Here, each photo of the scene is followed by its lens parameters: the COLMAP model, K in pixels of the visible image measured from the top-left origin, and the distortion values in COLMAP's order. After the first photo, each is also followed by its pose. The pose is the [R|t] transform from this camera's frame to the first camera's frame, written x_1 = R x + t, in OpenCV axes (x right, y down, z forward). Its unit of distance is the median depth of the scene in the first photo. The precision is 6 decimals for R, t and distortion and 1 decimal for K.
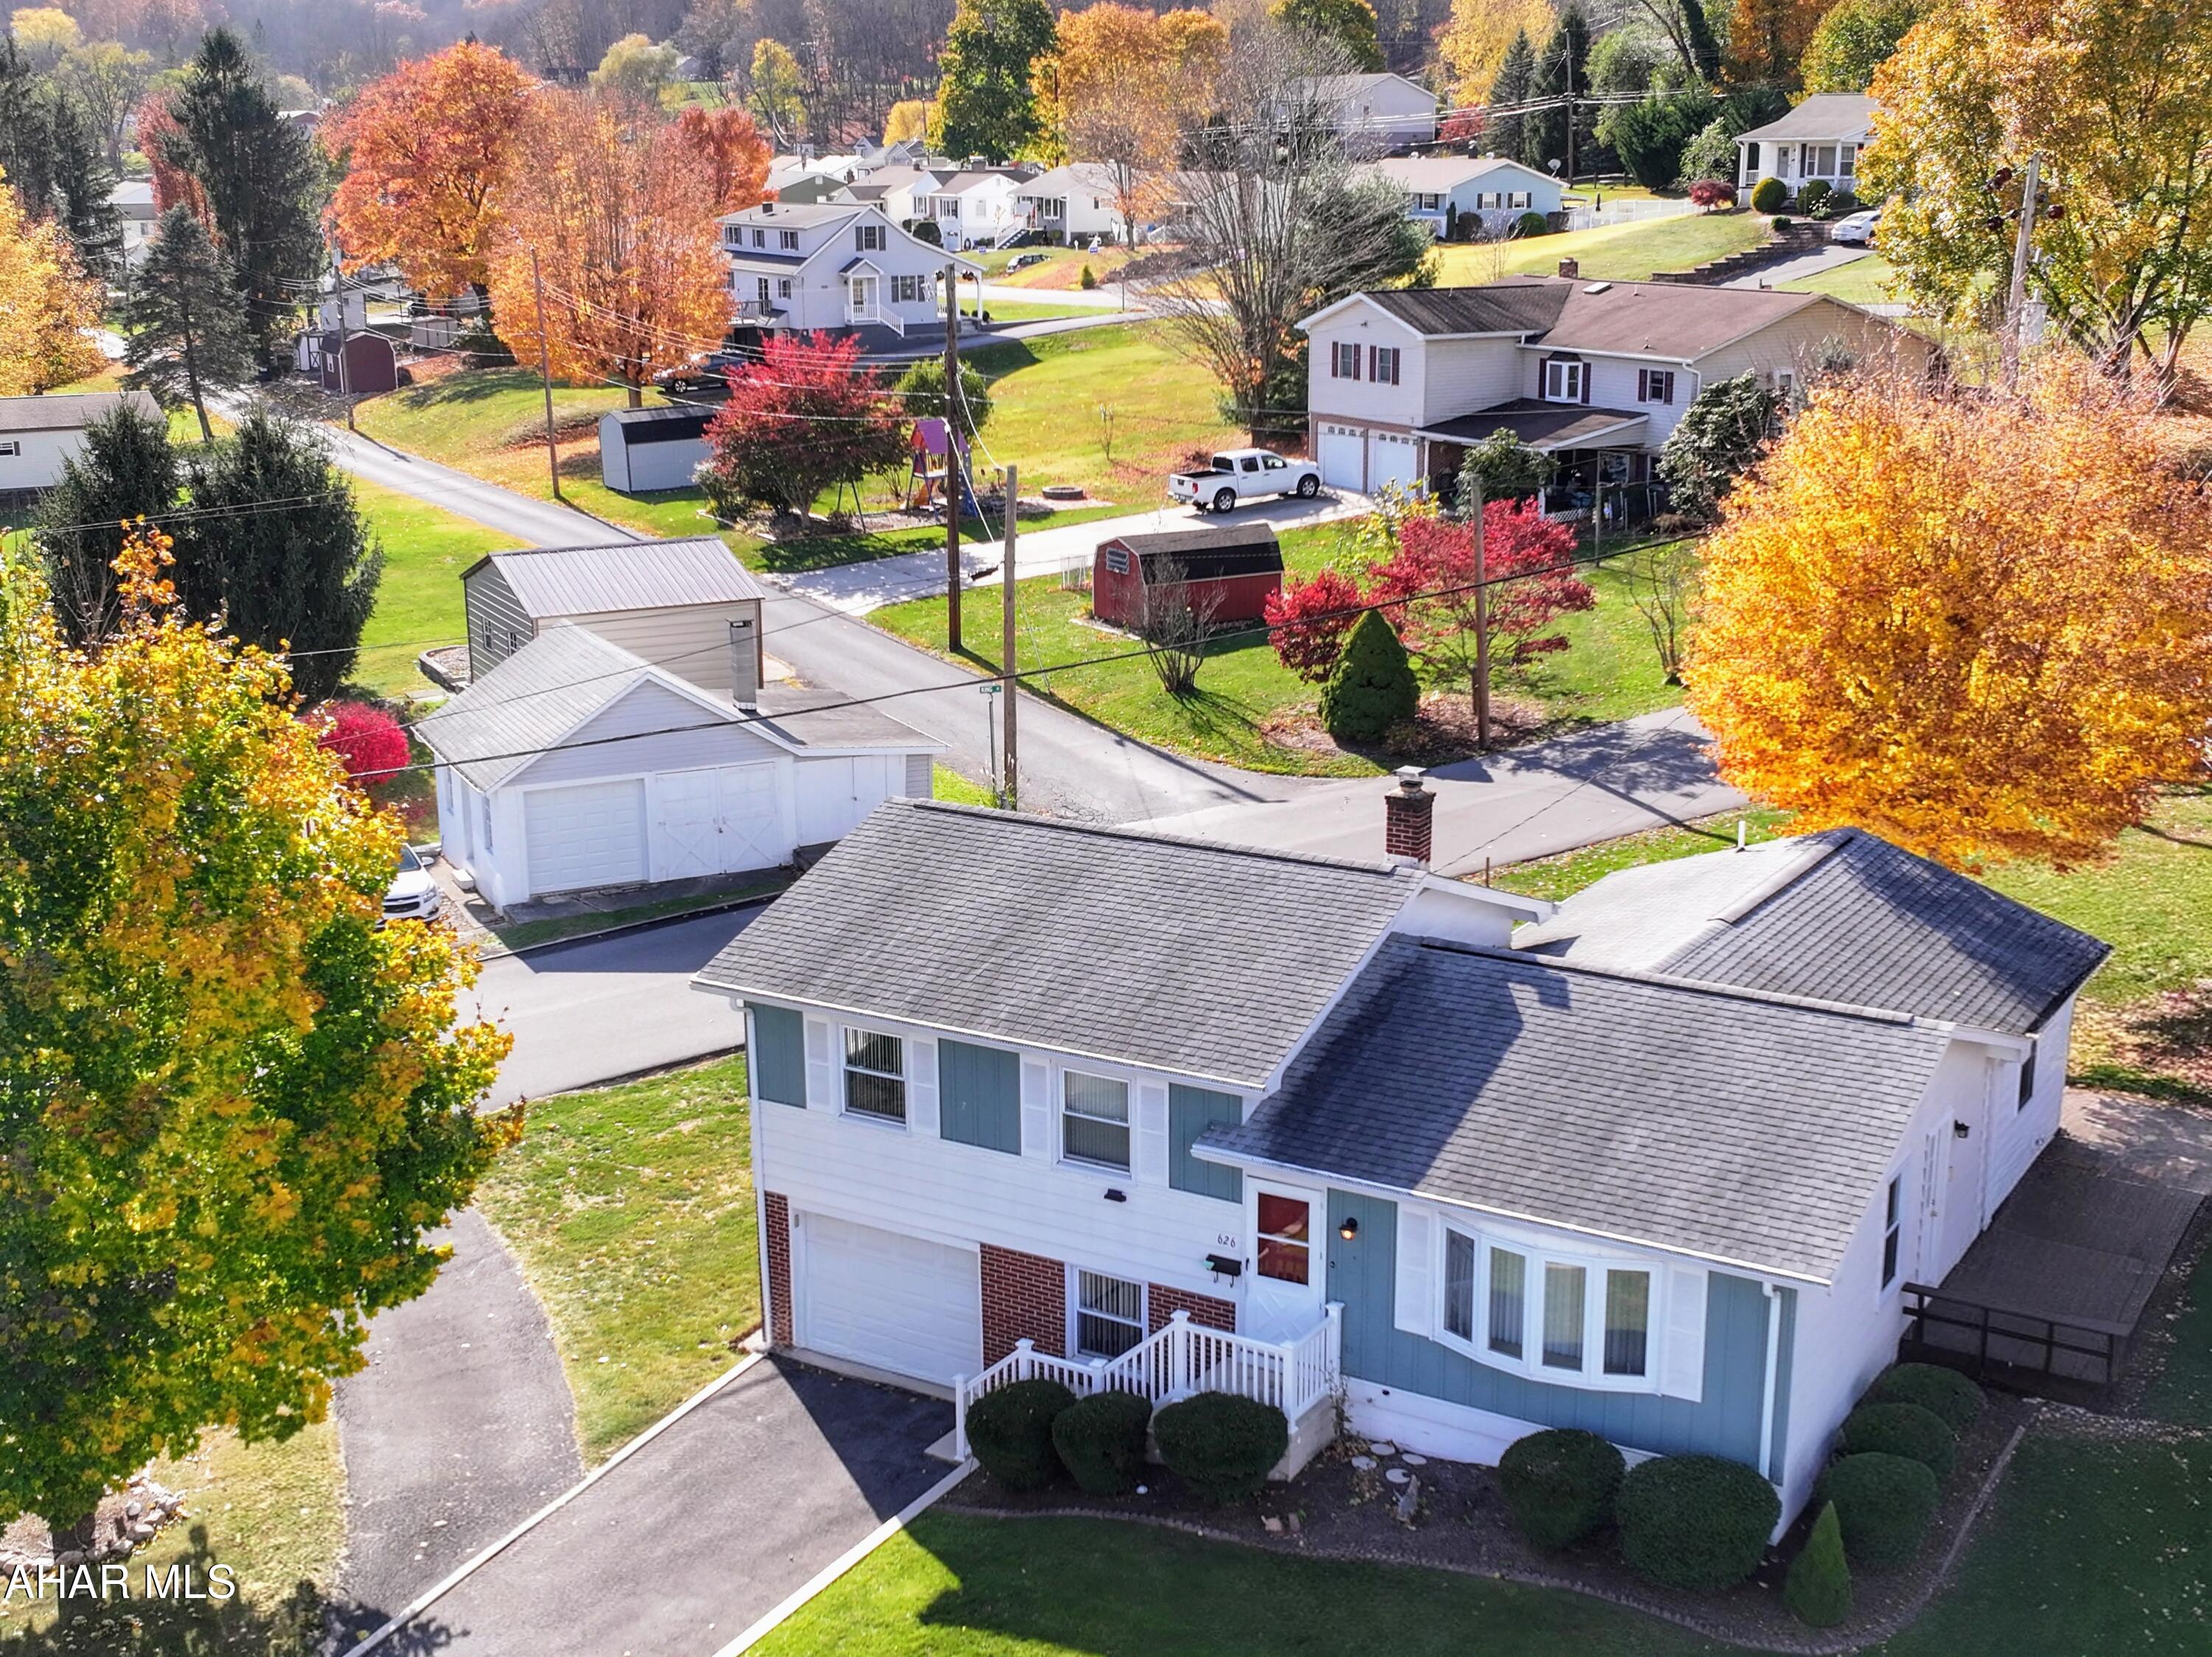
lens RADIAL K [[2732.6, 0, 1107.7], [0, 2732.6, 837.6], [0, 0, 1]] dist [0.009433, 0.027618]
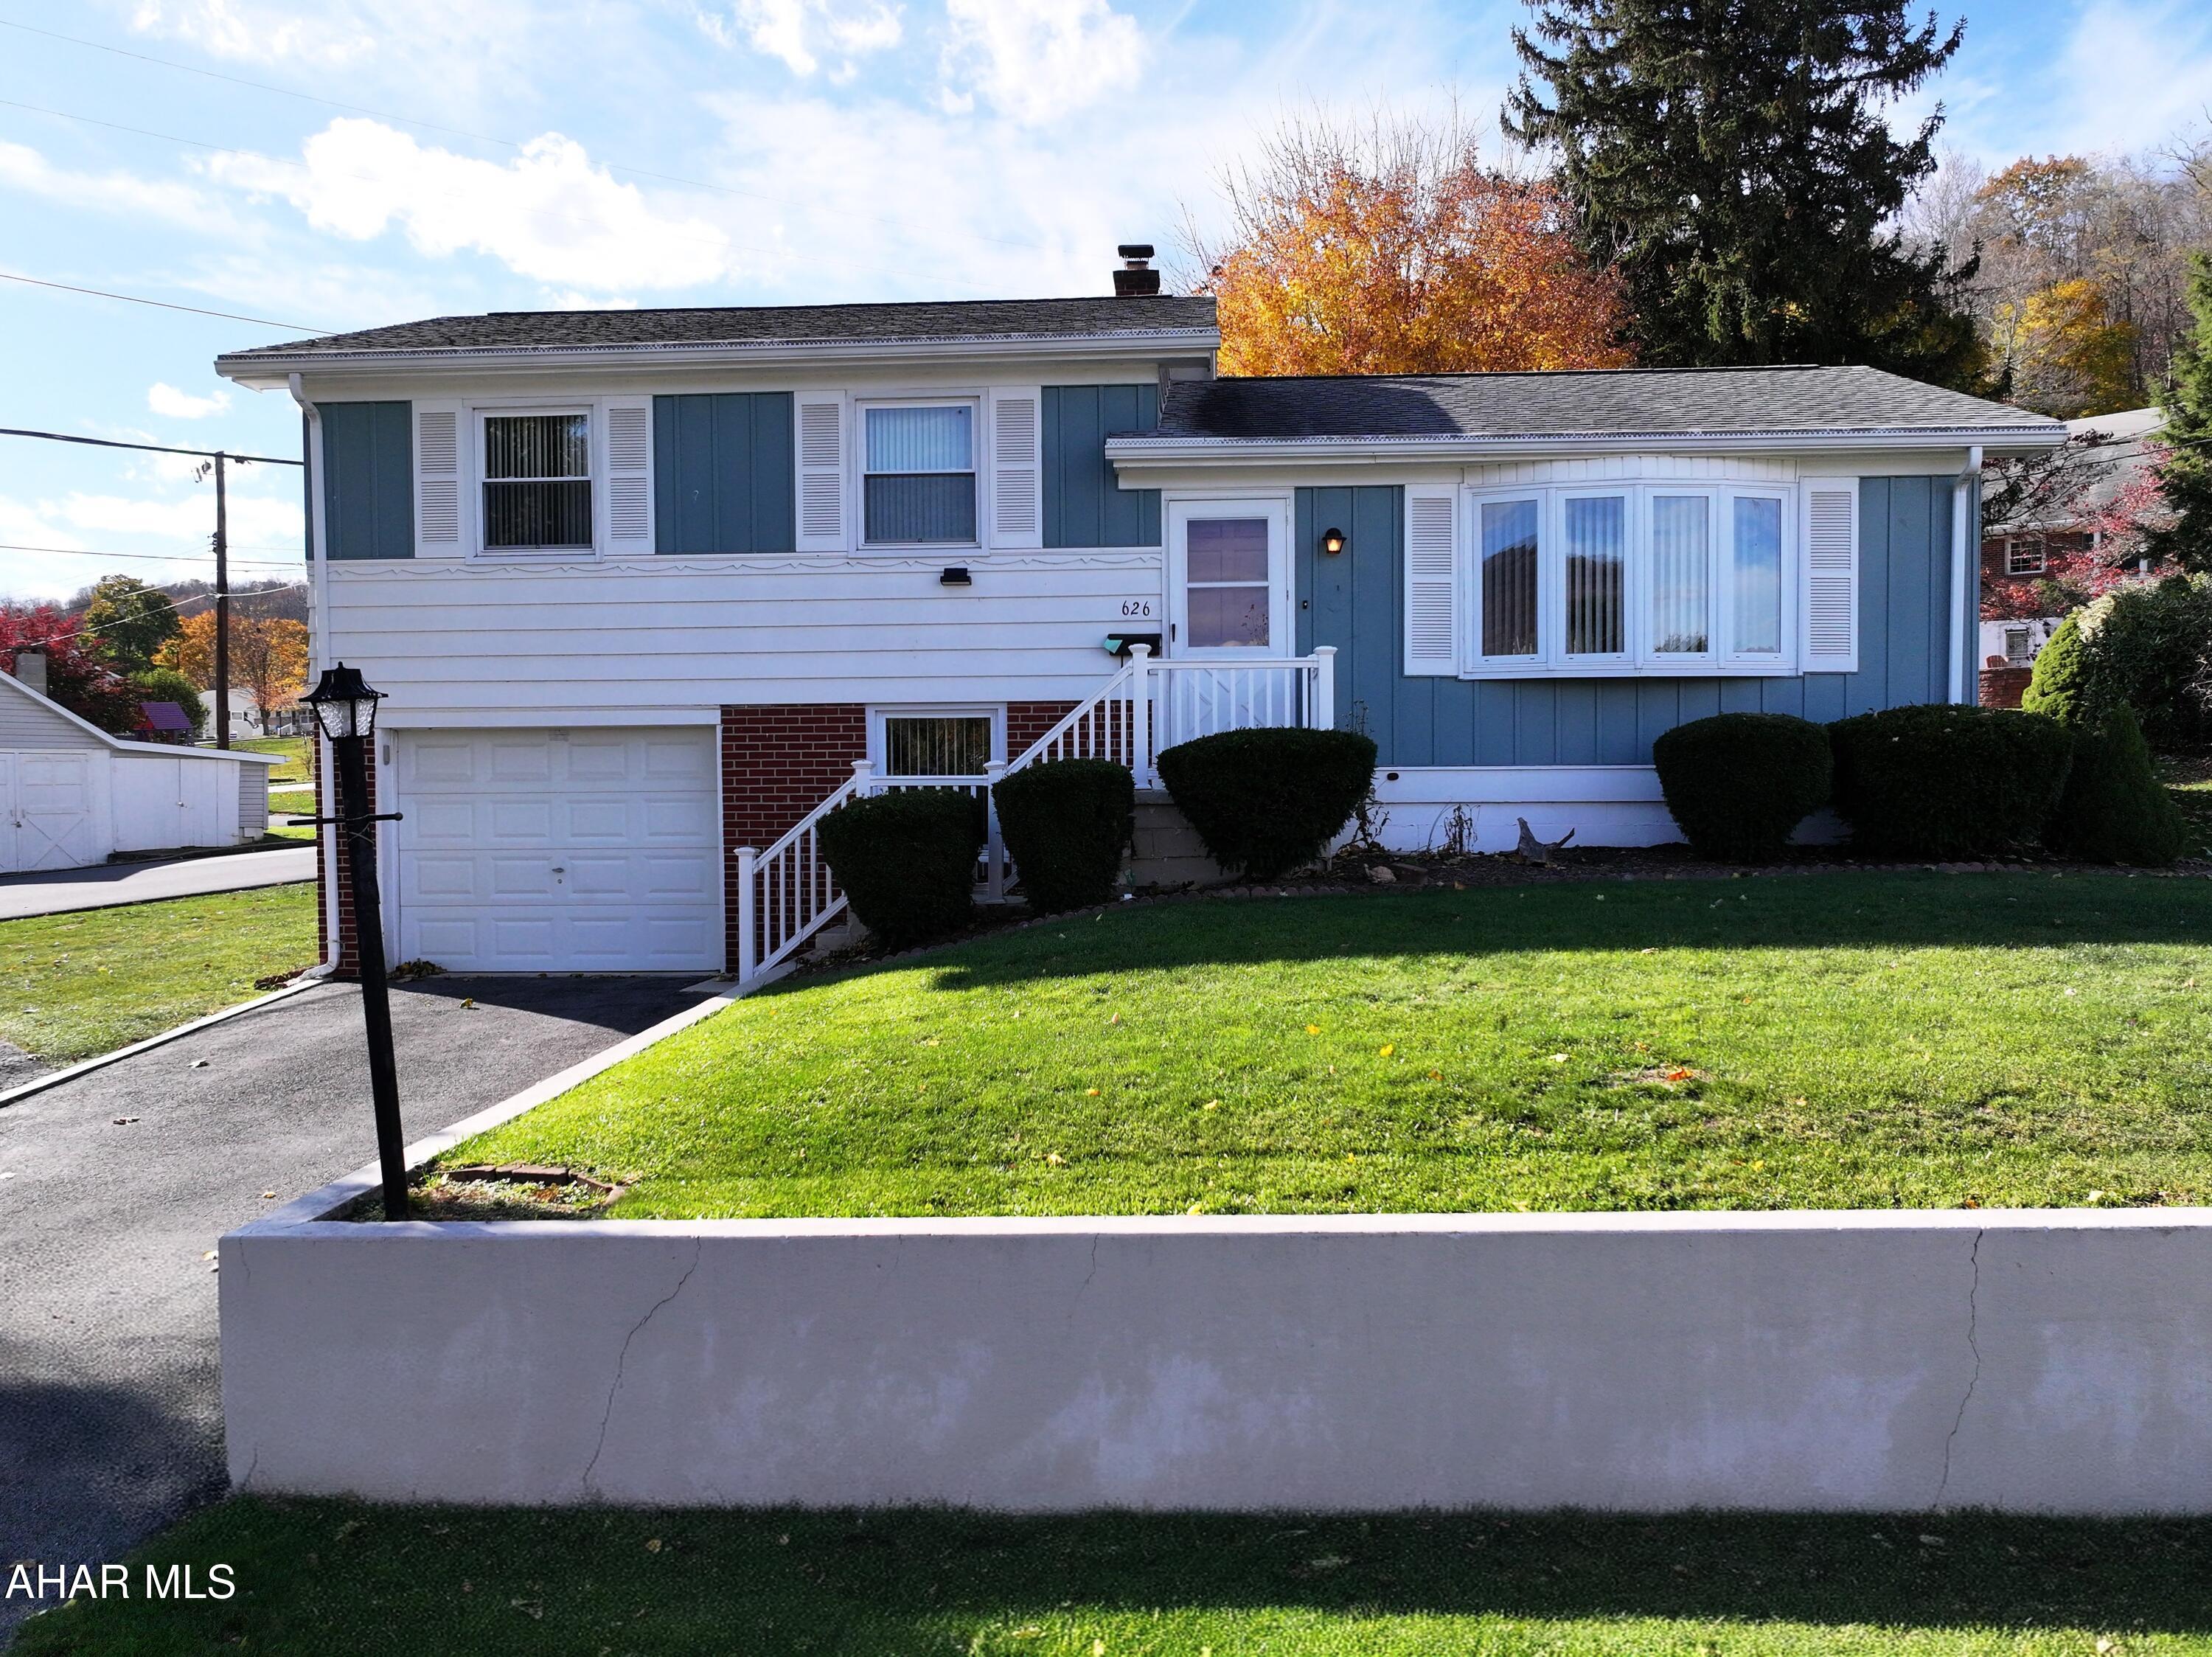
lens RADIAL K [[1799.4, 0, 1106.0], [0, 1799.4, 828.5], [0, 0, 1]] dist [0.009631, -0.003234]
pose [[0.888898, -0.008772, 0.458022, -0.161030], [0.117213, 0.970890, -0.208885, 0.272645], [-0.442857, 0.239363, 0.864050, 0.562752]]
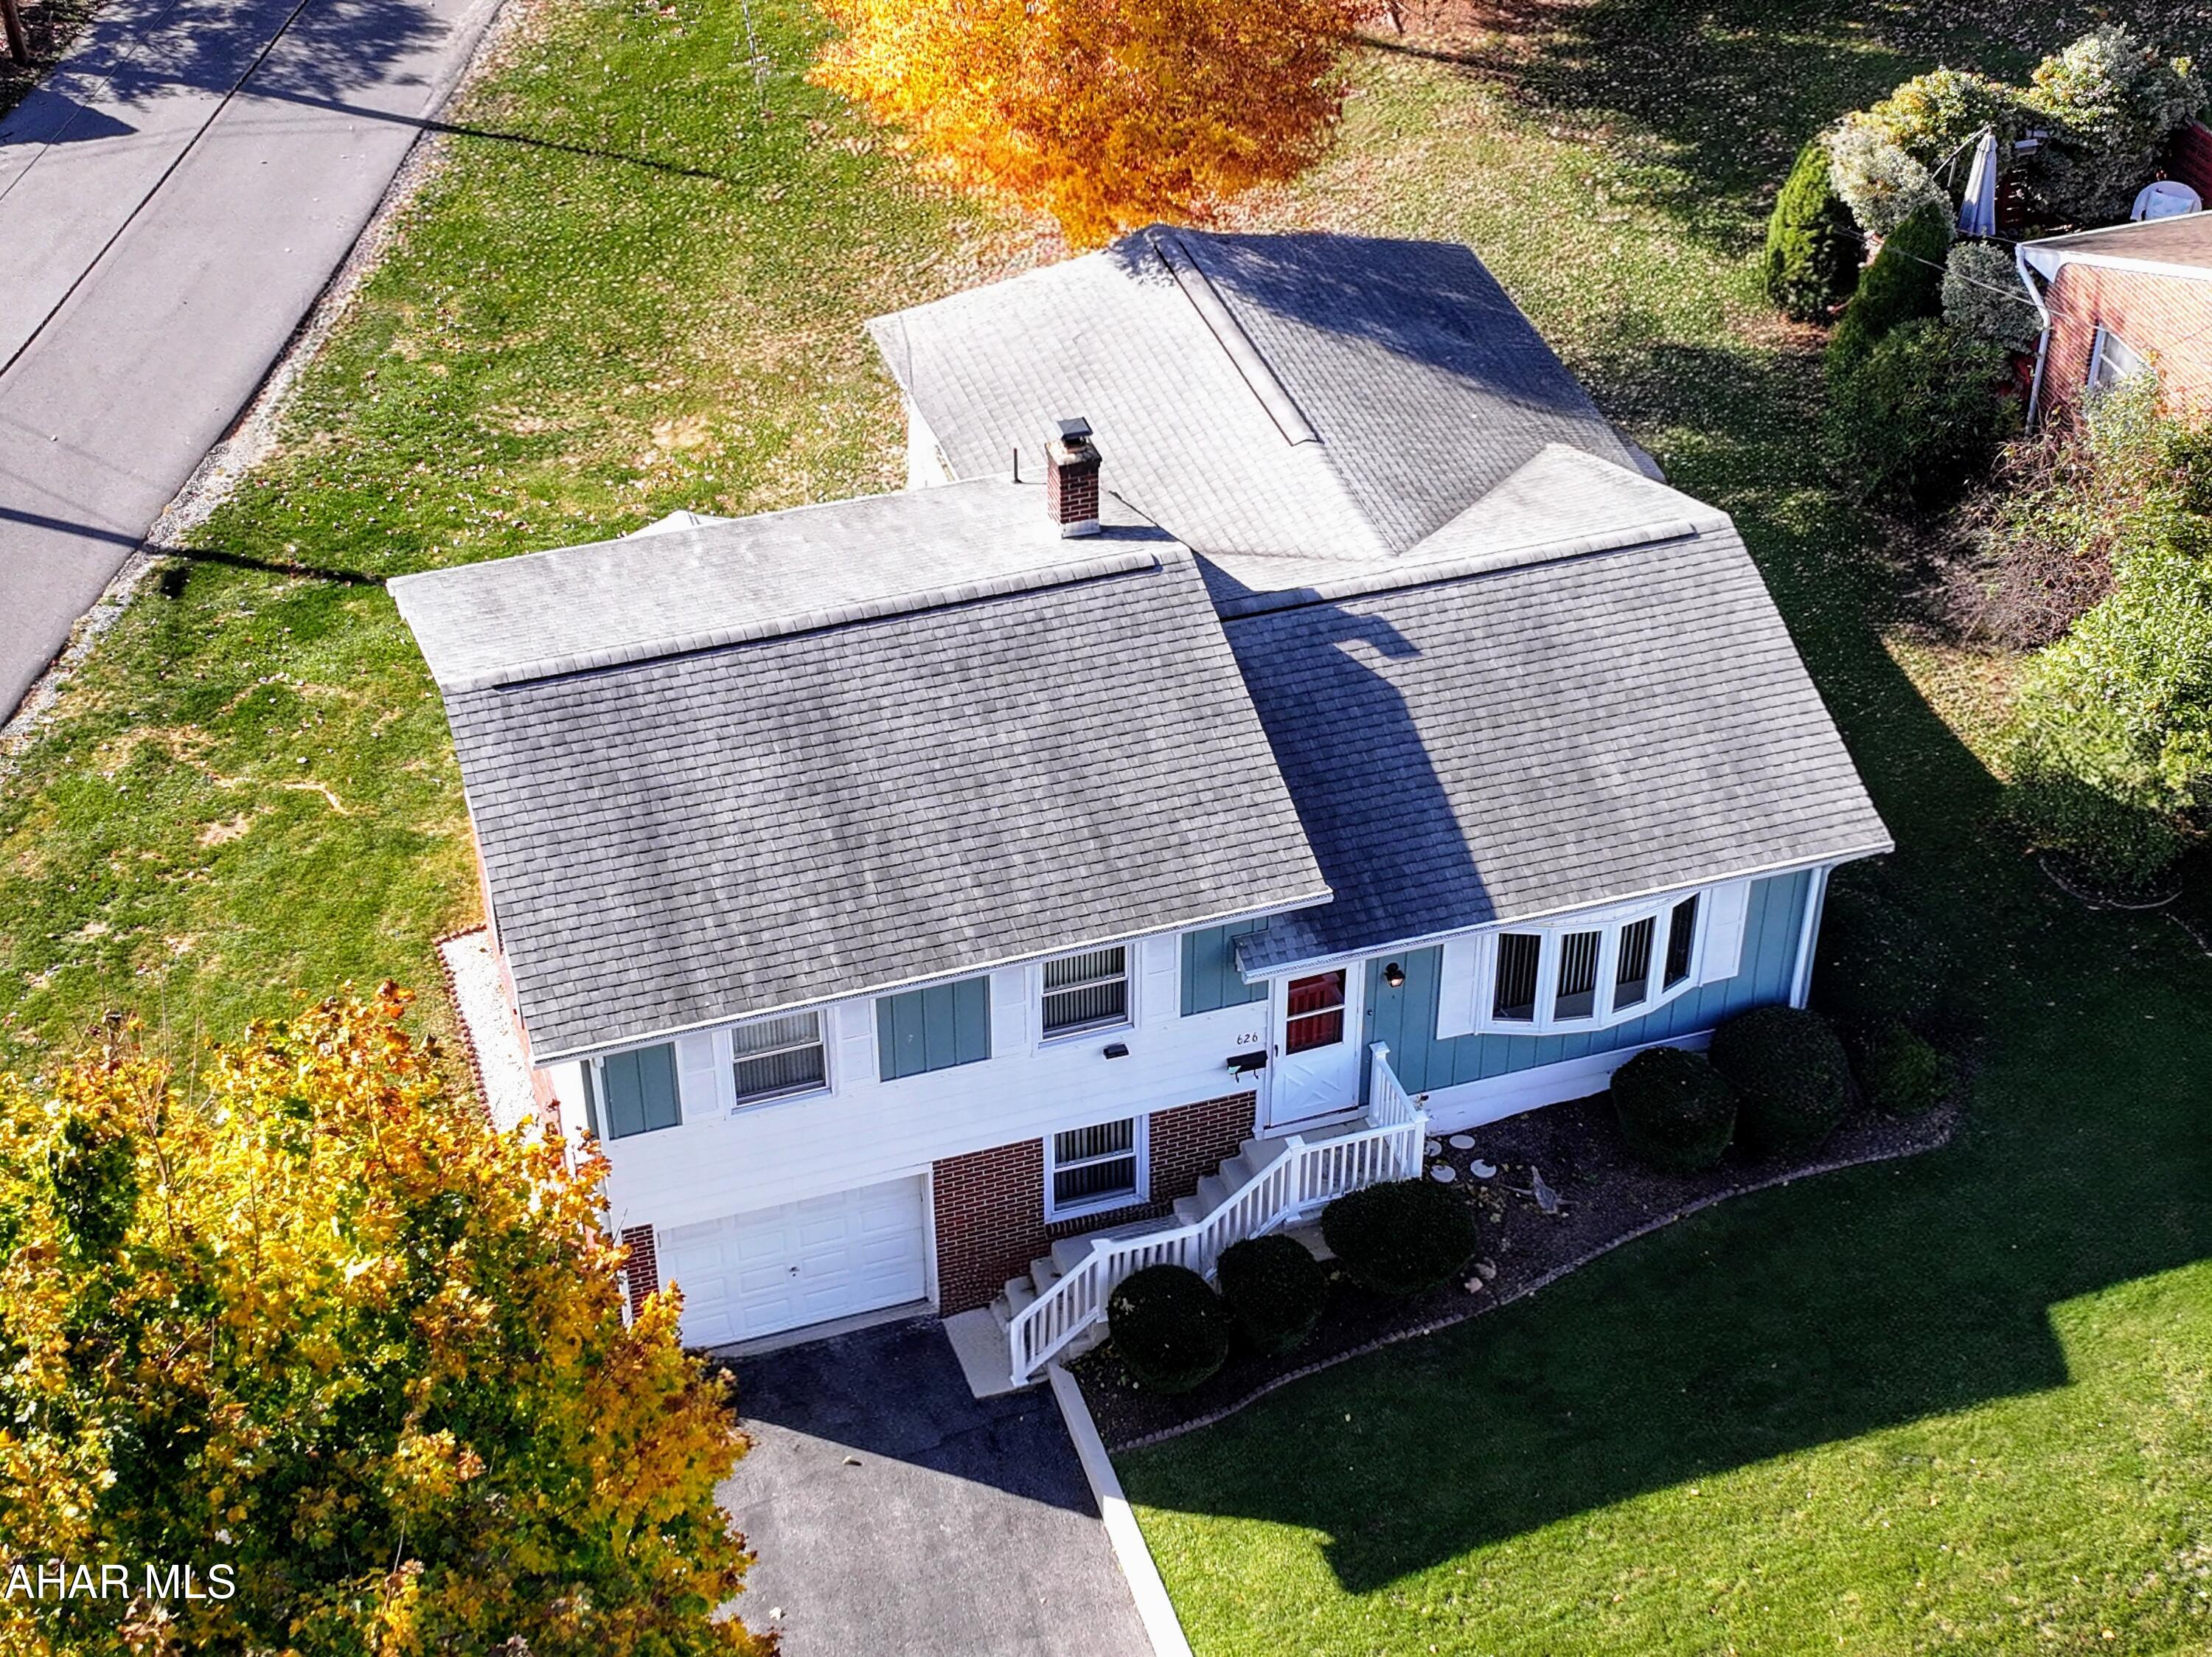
lens RADIAL K [[3568.6, 0, 1095.3], [0, 3568.6, 824.4], [0, 0, 1]] dist [0.014270, -0.058811]
pose [[0.655327, -0.456124, 0.602078, -0.612724], [0.189911, 0.870980, 0.453131, -0.421090], [-0.731082, -0.182607, 0.657400, 0.247239]]
